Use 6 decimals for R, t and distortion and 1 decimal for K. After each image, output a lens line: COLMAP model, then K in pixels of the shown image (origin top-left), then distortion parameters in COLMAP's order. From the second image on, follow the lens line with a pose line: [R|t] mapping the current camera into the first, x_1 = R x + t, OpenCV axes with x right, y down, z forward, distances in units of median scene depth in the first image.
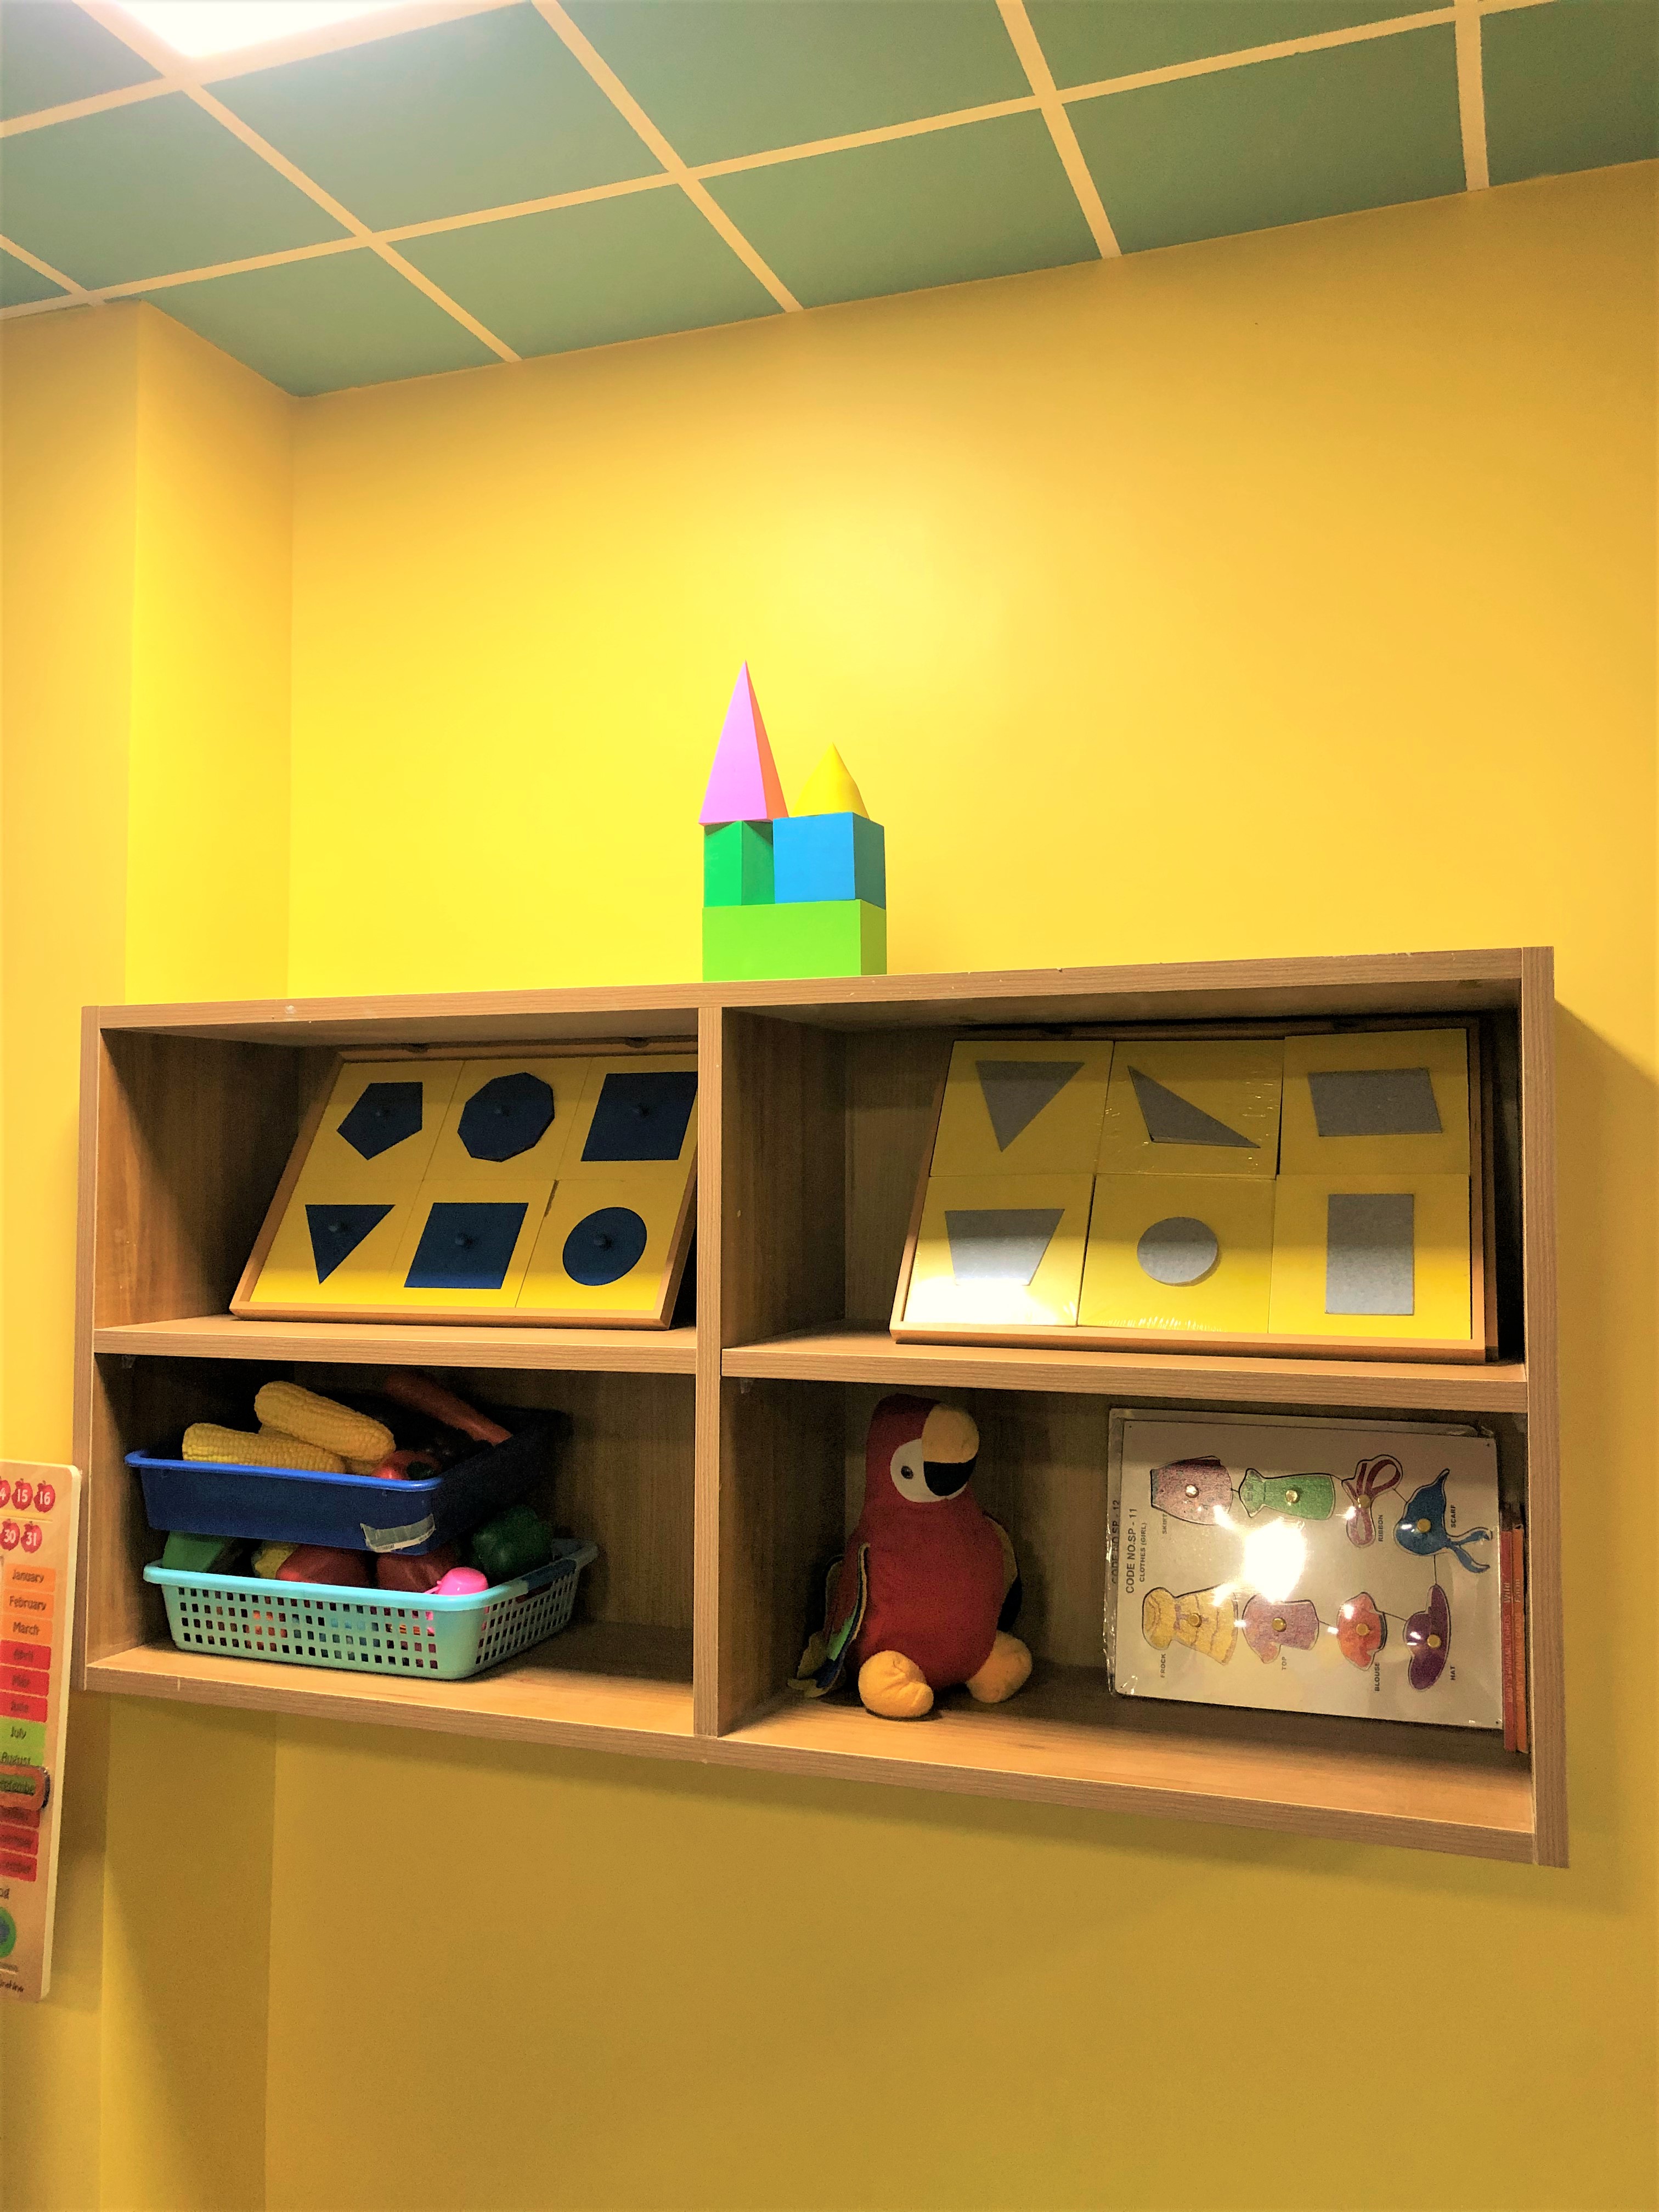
lens RADIAL K [[1824.1, 0, 741.1], [0, 1824.1, 1102.6], [0, 0, 1]] dist [0.144209, -0.361808]
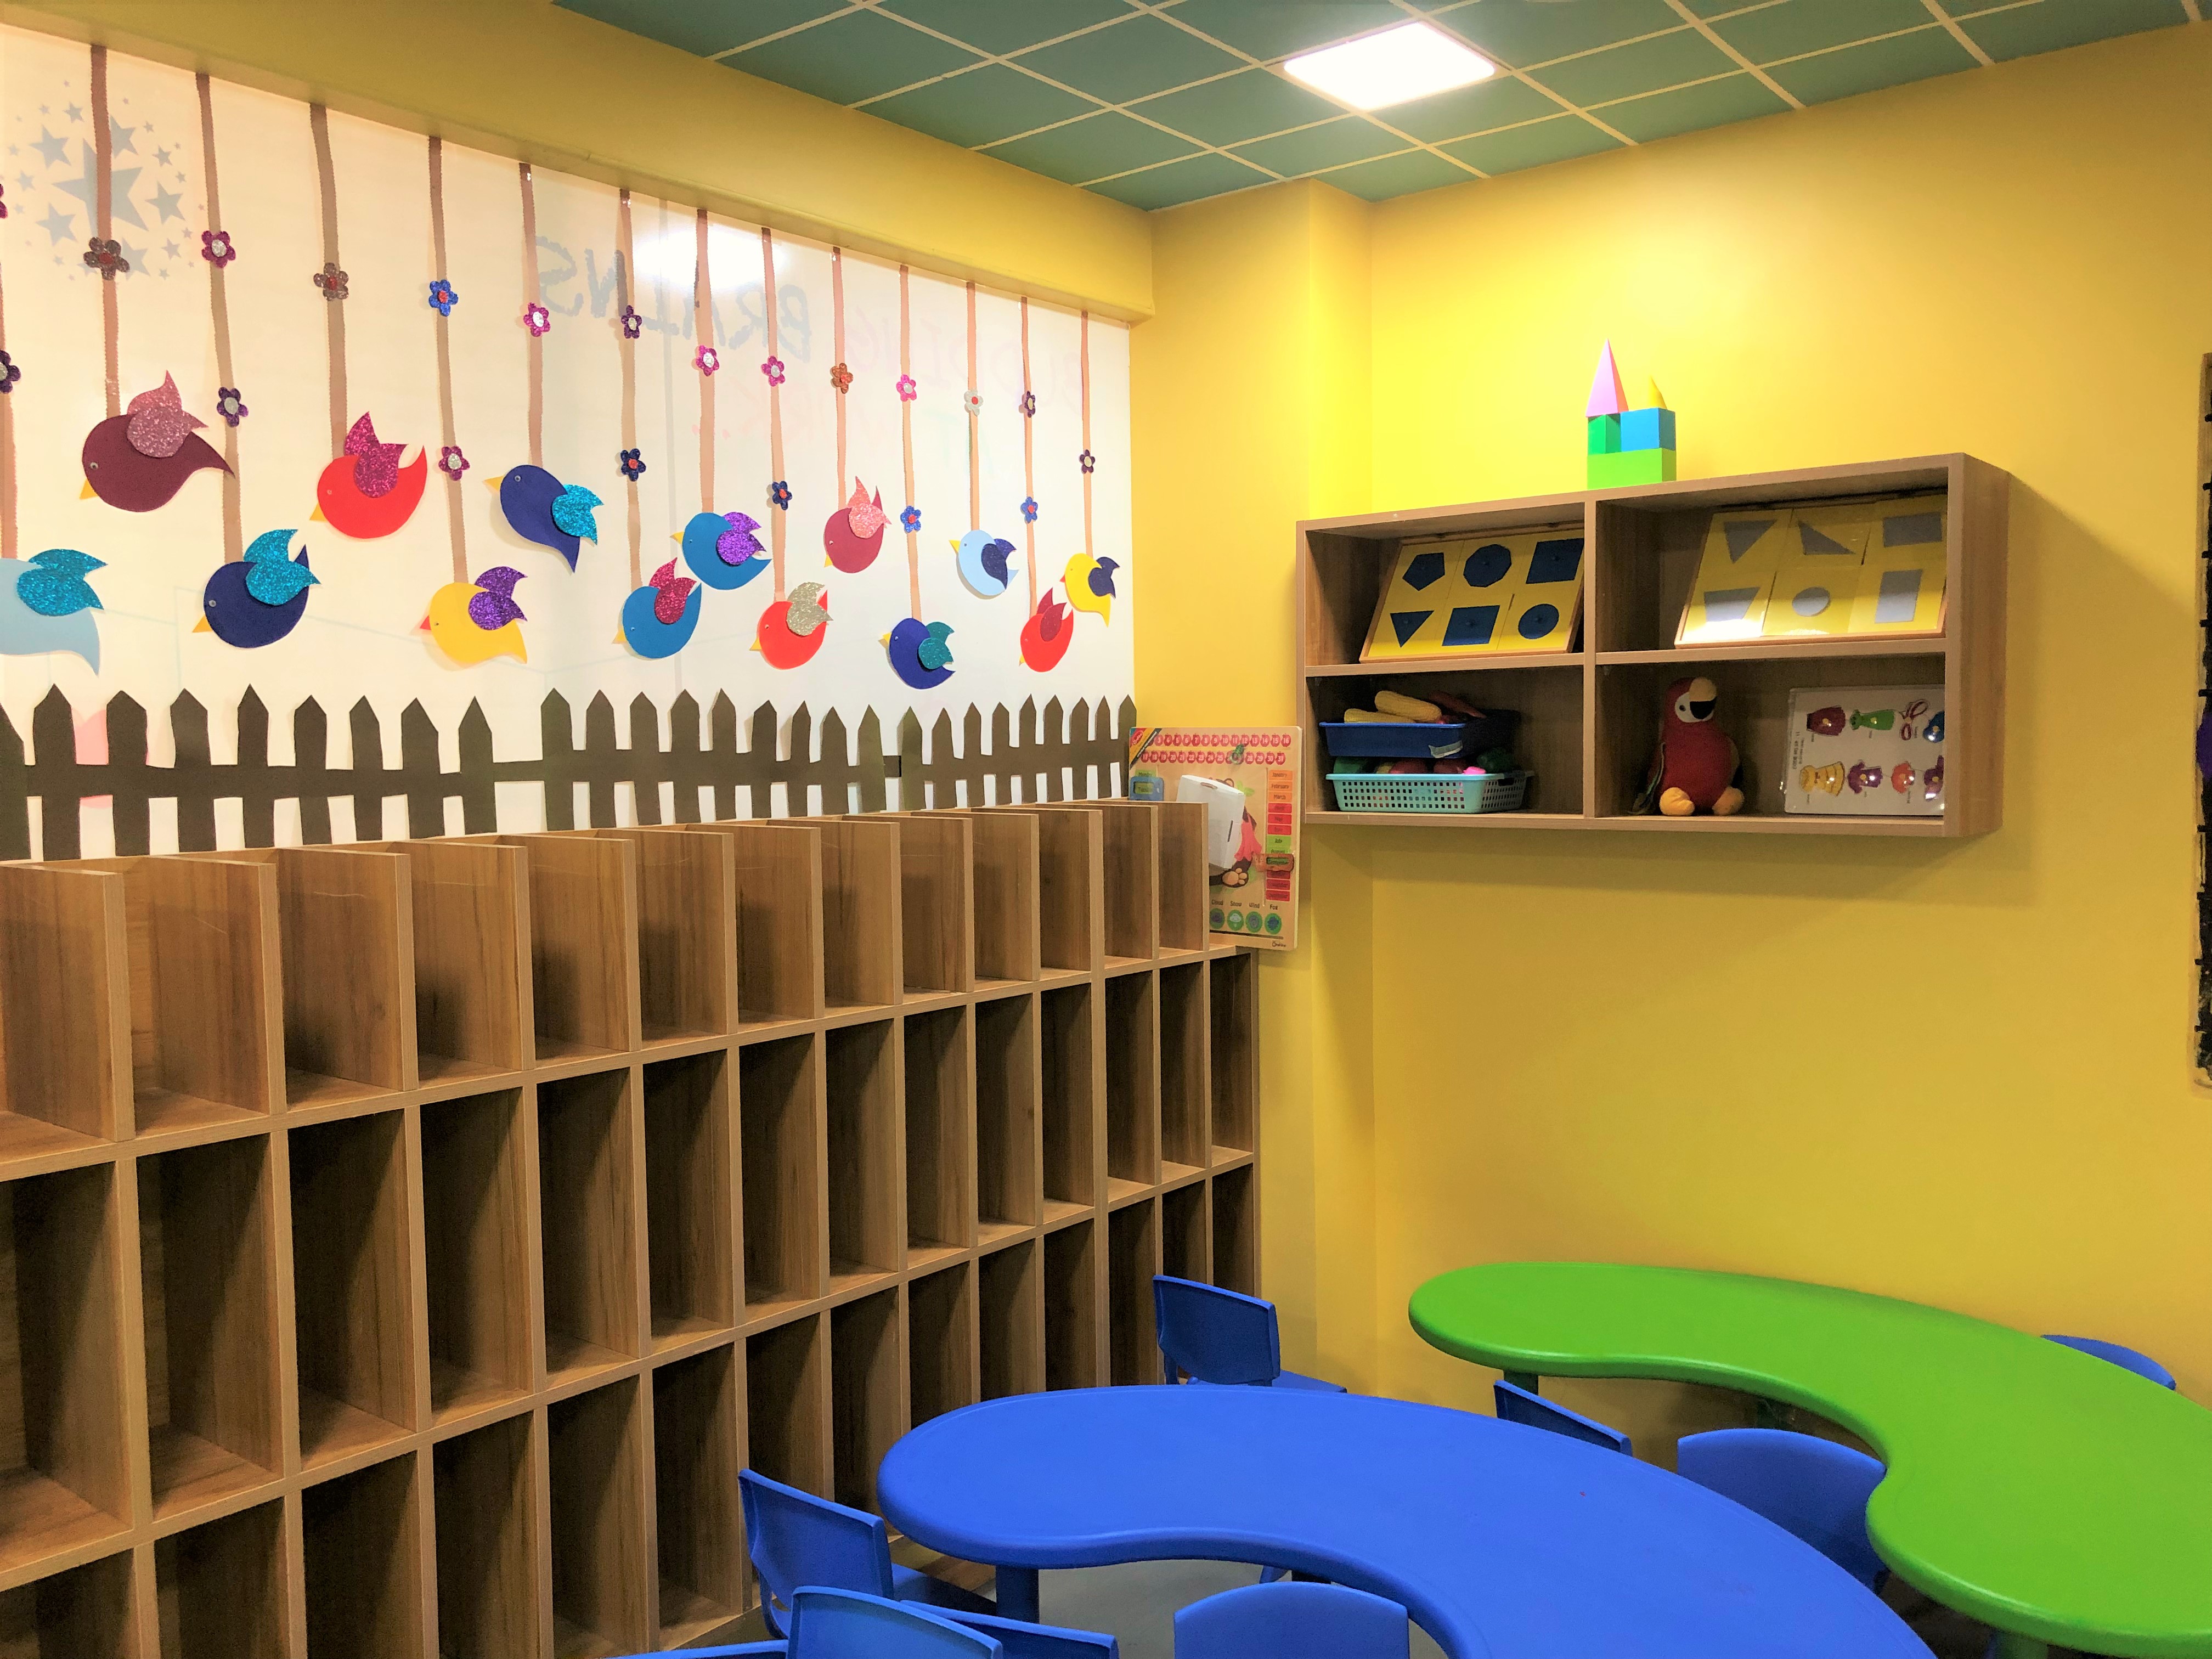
lens RADIAL K [[1824.1, 0, 1106.4], [0, 1824.1, 843.6], [0, 0, 1]] dist [0.144209, -0.361808]
pose [[0.962223, -0.002658, -0.272248, 0.024283], [0.029446, 0.995103, 0.094357, 0.122428], [0.270664, -0.098810, 0.957589, -1.247165]]
